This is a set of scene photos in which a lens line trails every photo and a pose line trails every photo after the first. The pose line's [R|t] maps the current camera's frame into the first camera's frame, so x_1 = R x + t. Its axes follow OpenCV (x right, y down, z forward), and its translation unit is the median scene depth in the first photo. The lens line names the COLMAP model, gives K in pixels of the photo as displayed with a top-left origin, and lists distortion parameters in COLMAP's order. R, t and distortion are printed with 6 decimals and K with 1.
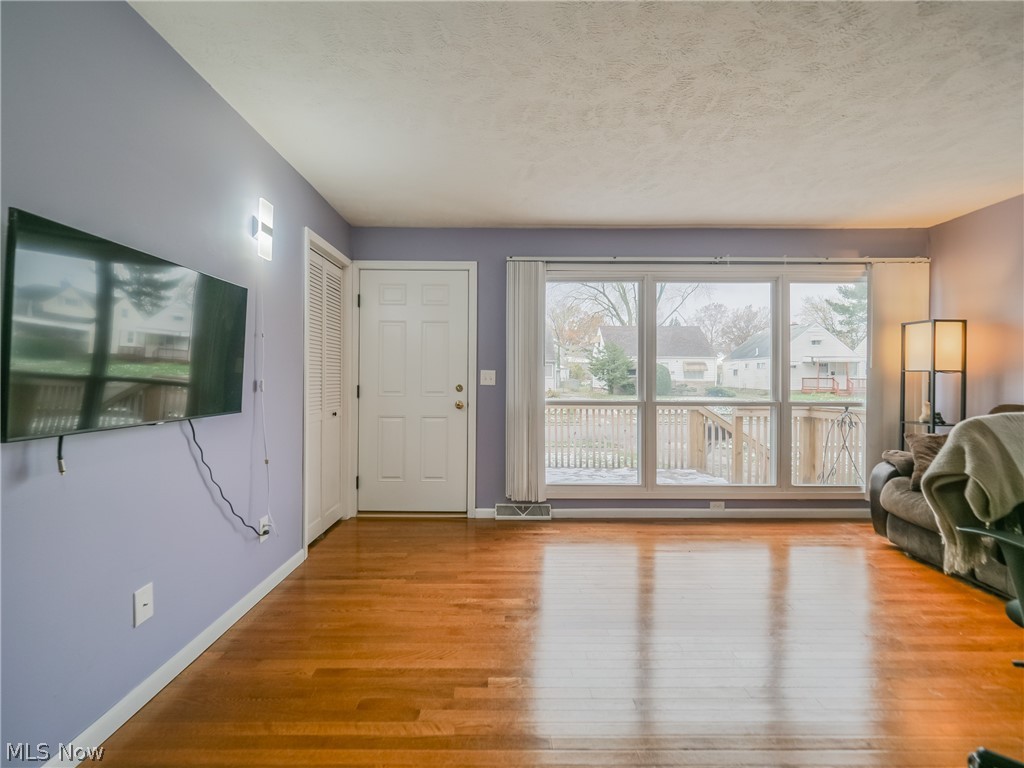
lens RADIAL K [[456.4, 0, 504.7], [0, 456.4, 377.9], [0, 0, 1]] dist [-0.000370, 0.000002]
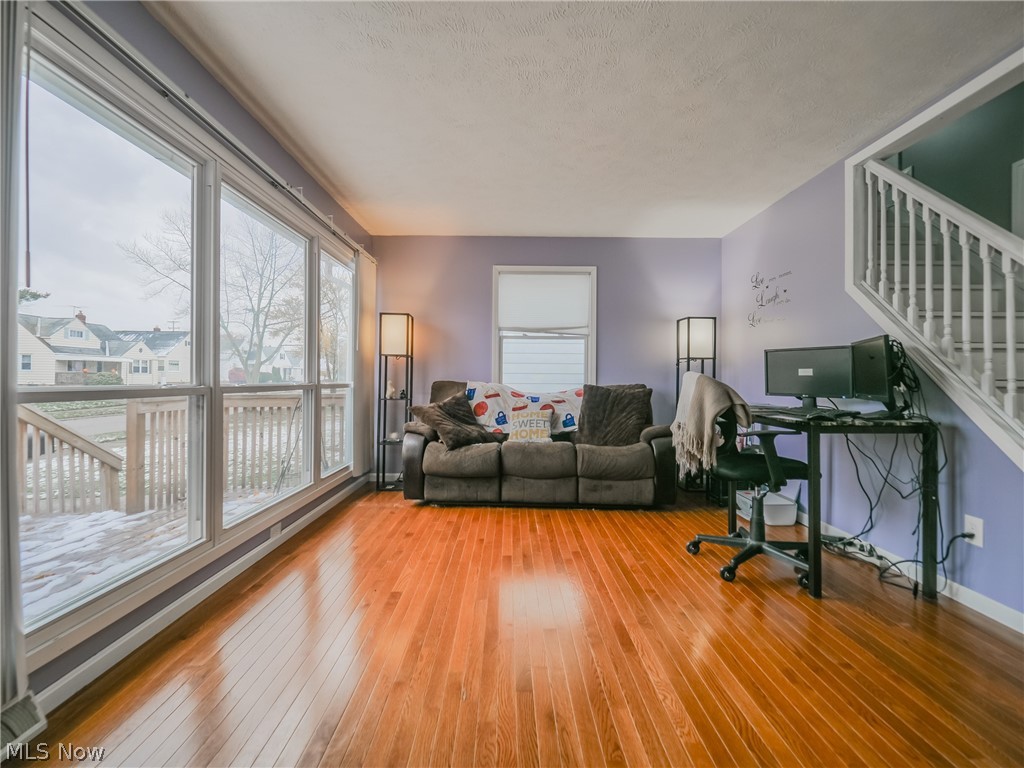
lens RADIAL K [[447.8, 0, 513.2], [0, 447.8, 377.3], [0, 0, 1]] dist [0.002536, -0.015682]
pose [[-0.015457, 0.000288, 0.999880, -0.239219], [-0.005706, 0.999984, -0.000377, 0.038356], [-0.999864, -0.005711, -0.015455, 0.649385]]
